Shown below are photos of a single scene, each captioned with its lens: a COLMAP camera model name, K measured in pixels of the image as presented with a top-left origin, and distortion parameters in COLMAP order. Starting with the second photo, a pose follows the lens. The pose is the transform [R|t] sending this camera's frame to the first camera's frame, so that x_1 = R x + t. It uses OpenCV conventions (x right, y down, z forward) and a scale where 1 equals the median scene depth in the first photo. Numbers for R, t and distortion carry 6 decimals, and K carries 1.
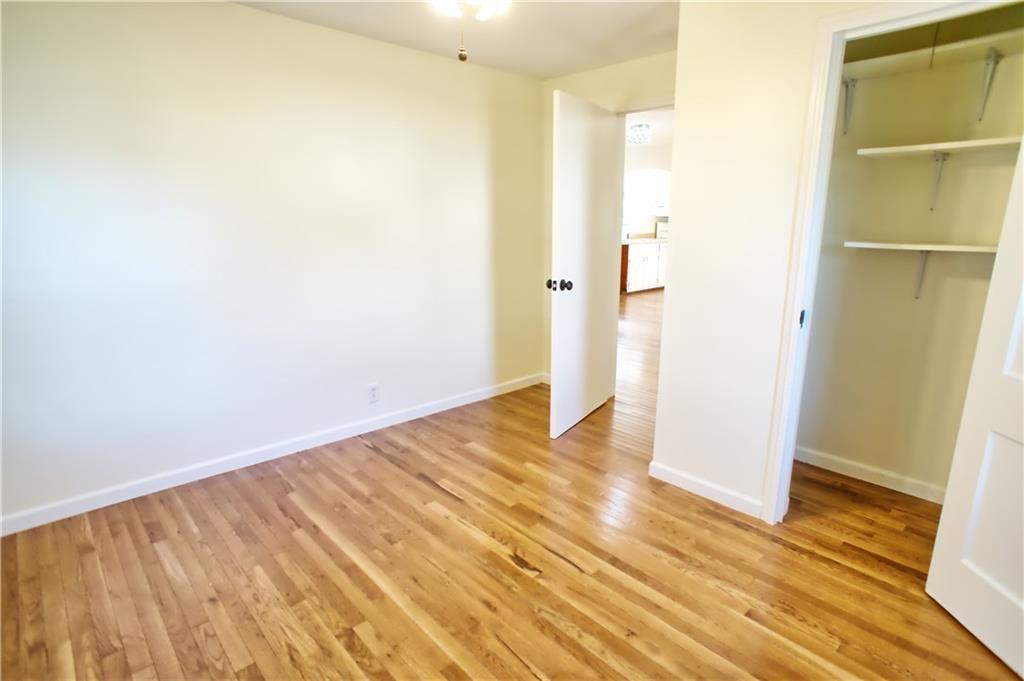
lens RADIAL K [[518.3, 0, 512.0], [0, 518.3, 340.5], [0, 0, 1]] dist [0.015590, 0.000233]
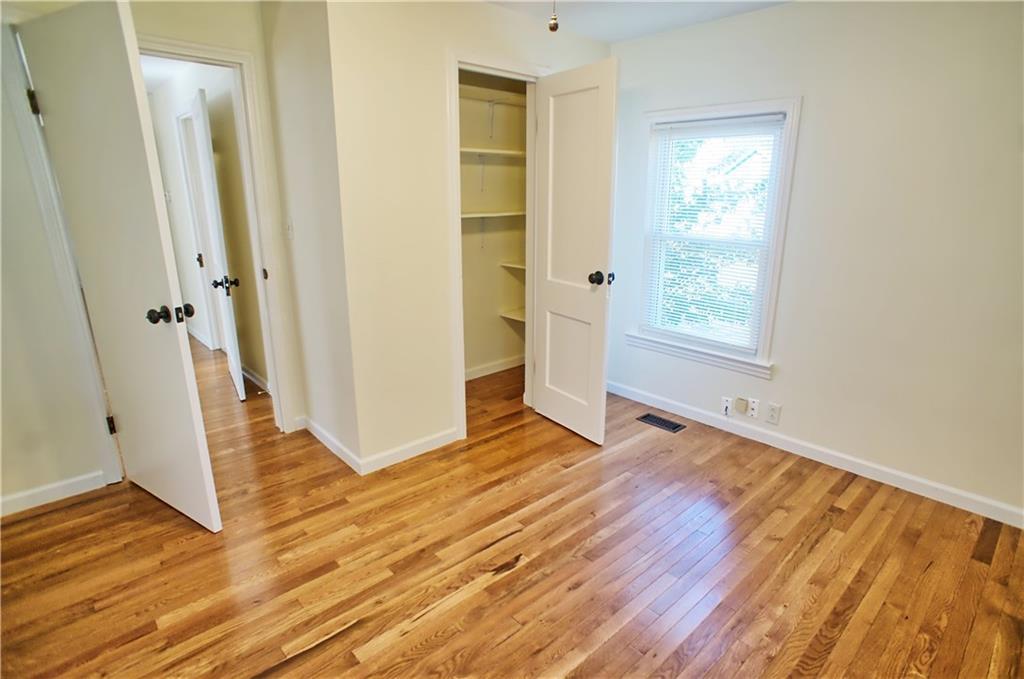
lens RADIAL K [[557.8, 0, 512.0], [0, 557.8, 339.5], [0, 0, 1]] dist [-0.000725, 0.000581]
pose [[0.023277, -0.260072, 0.965309, -0.828345], [0.232782, 0.940440, 0.247759, -0.204466], [-0.972250, 0.218939, 0.082431, 0.791304]]
